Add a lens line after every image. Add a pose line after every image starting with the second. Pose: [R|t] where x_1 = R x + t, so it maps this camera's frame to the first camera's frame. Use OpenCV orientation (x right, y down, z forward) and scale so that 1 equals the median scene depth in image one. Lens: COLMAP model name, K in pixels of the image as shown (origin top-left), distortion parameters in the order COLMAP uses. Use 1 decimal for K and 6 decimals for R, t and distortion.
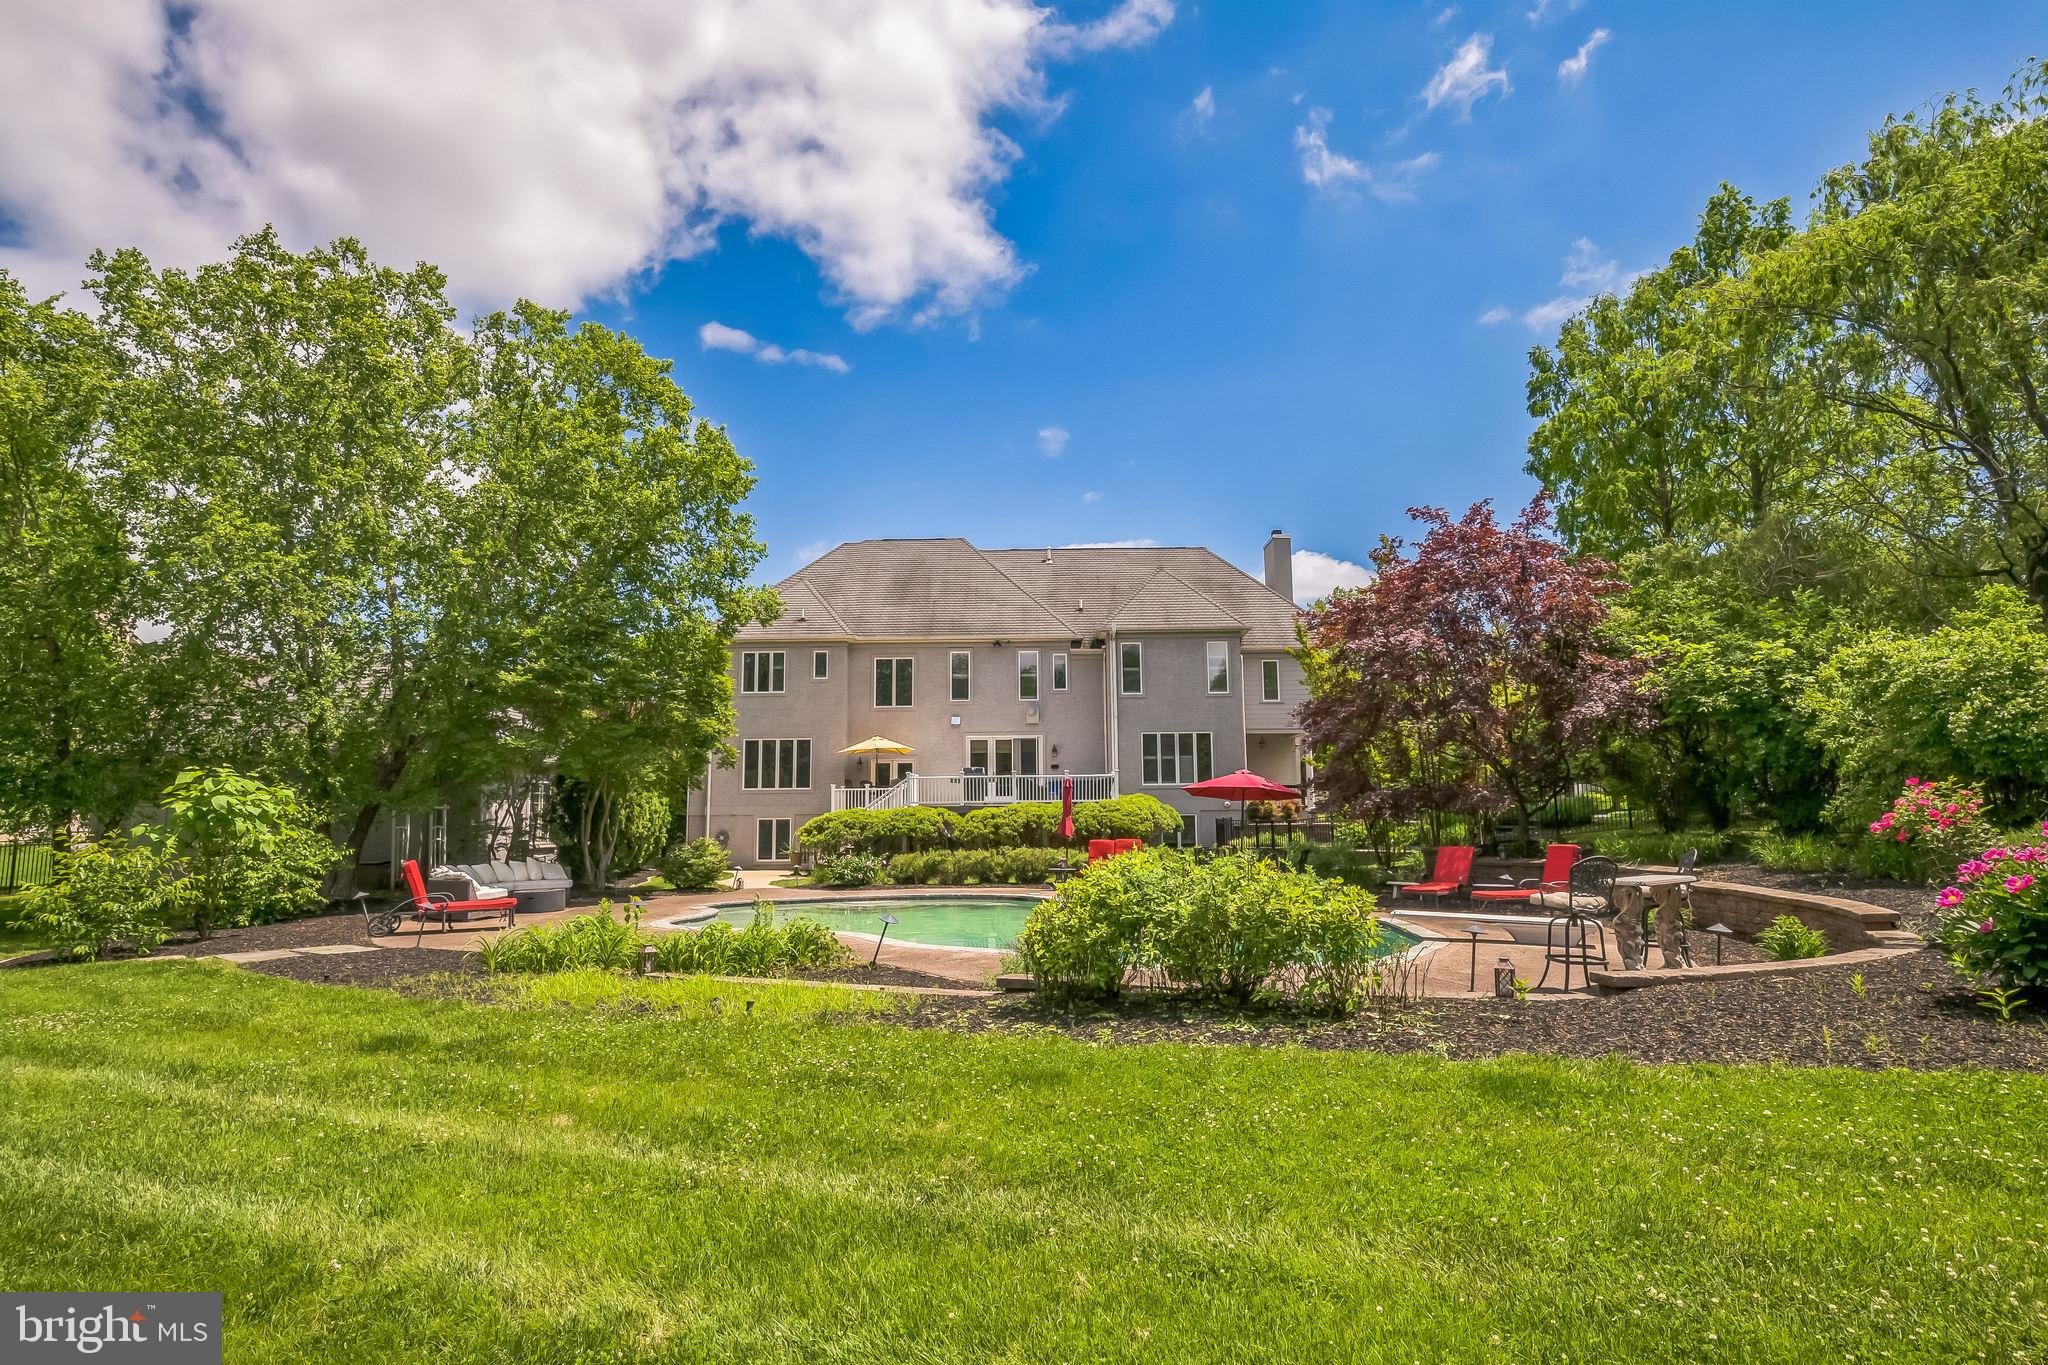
lens RADIAL K [[1071.2, 0, 1024.0], [0, 1071.2, 682.5], [0, 0, 1]] dist [0.000482, 0.001806]
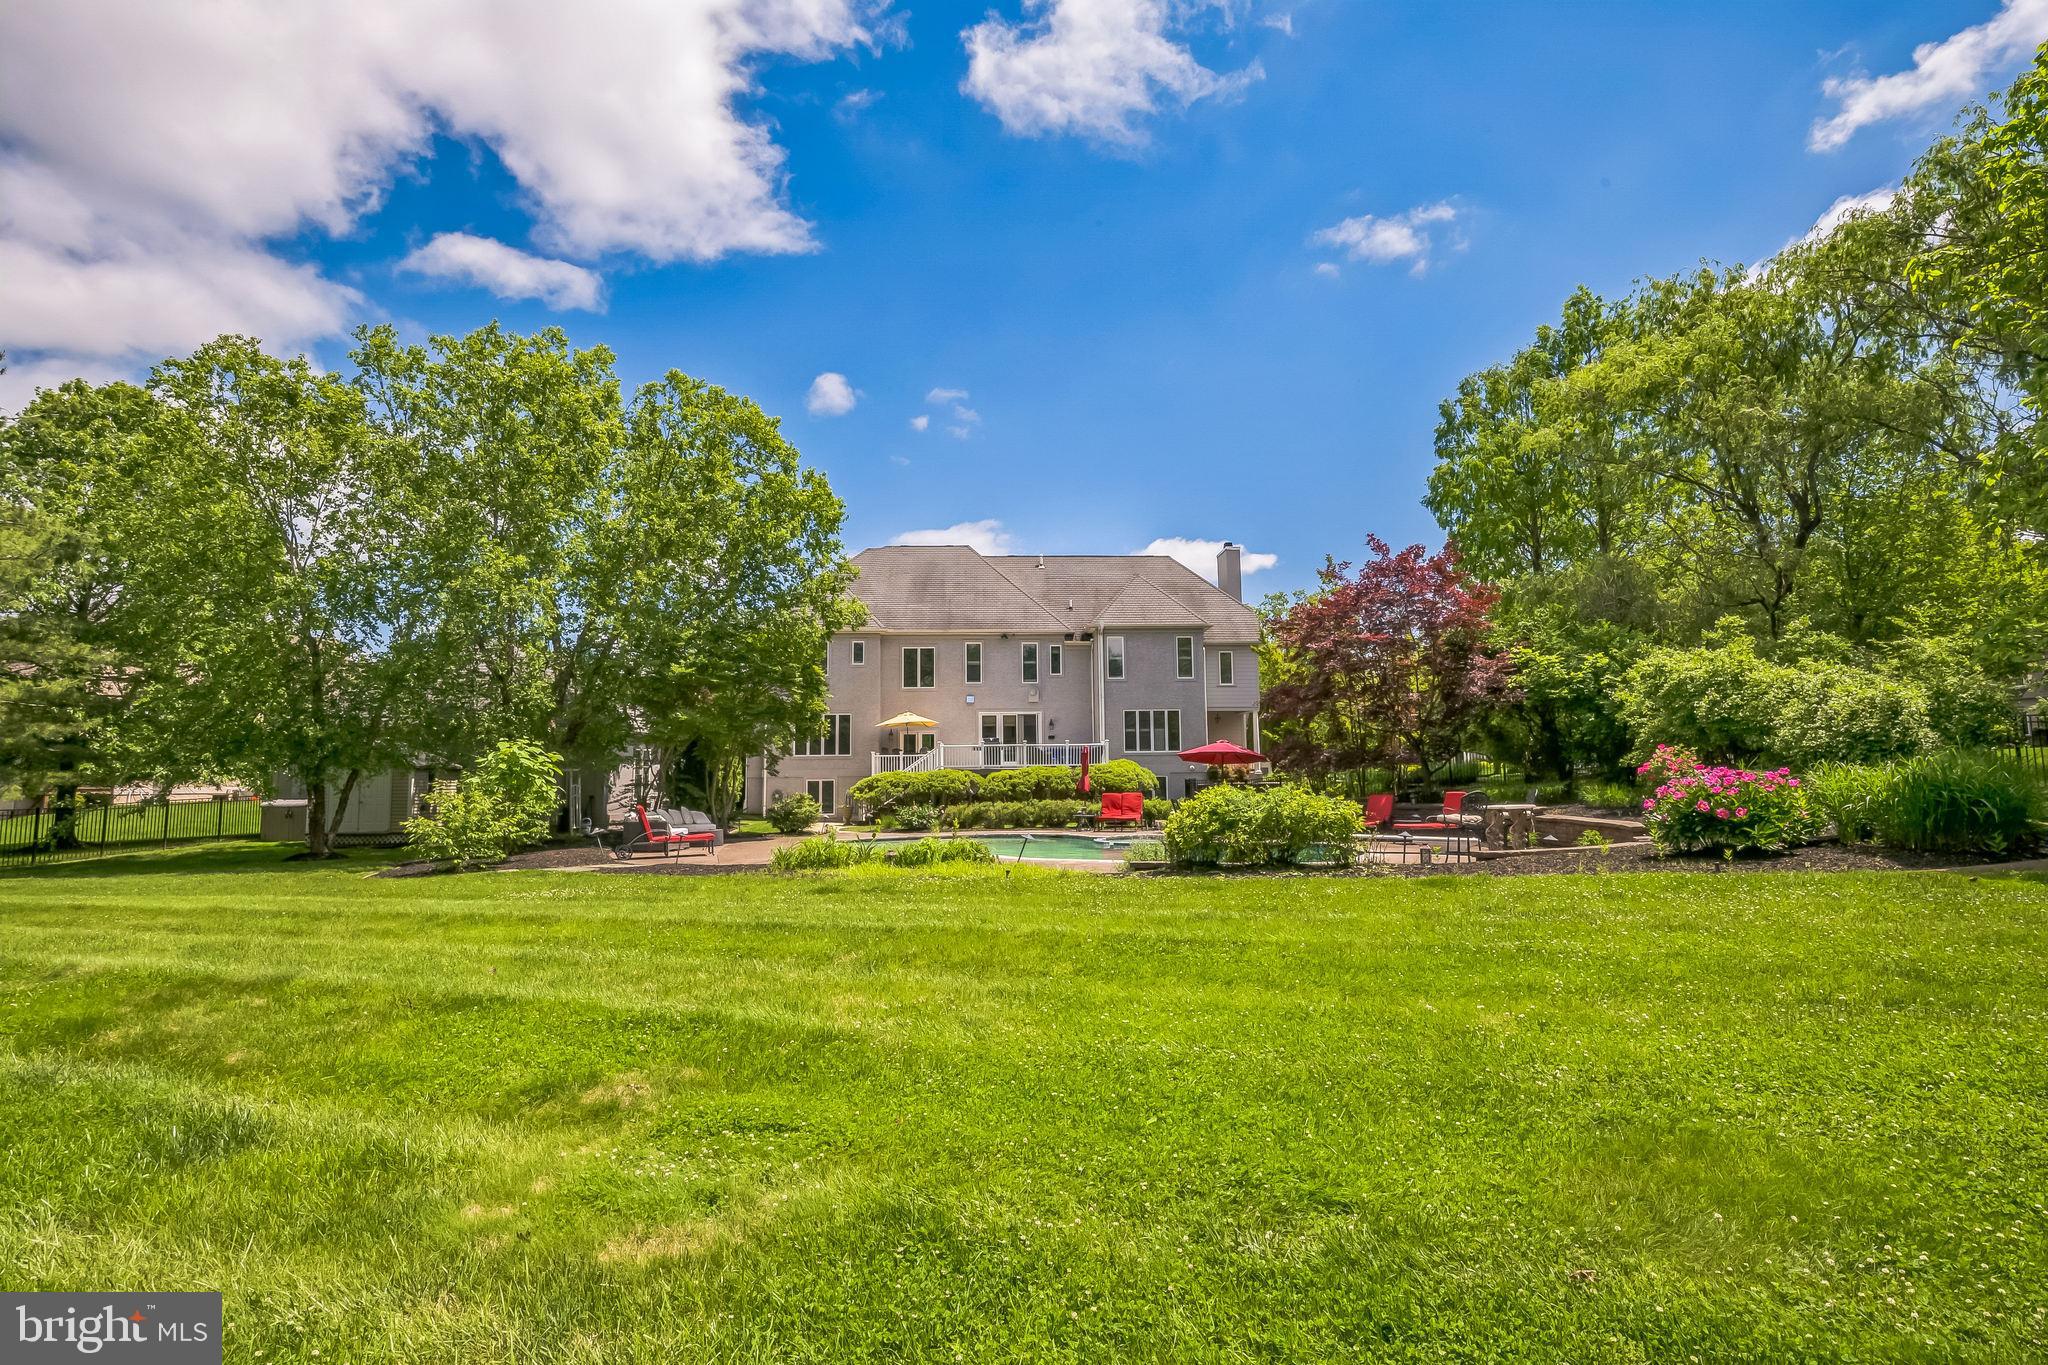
lens RADIAL K [[1002.3, 0, 1028.4], [0, 1002.3, 700.4], [0, 0, 1]] dist [0.001857, -0.000724]
pose [[0.997933, 0.003223, 0.064187, -0.077640], [-0.005871, 0.999137, 0.041107, -0.011507], [-0.063999, -0.041399, 0.997091, -0.148876]]
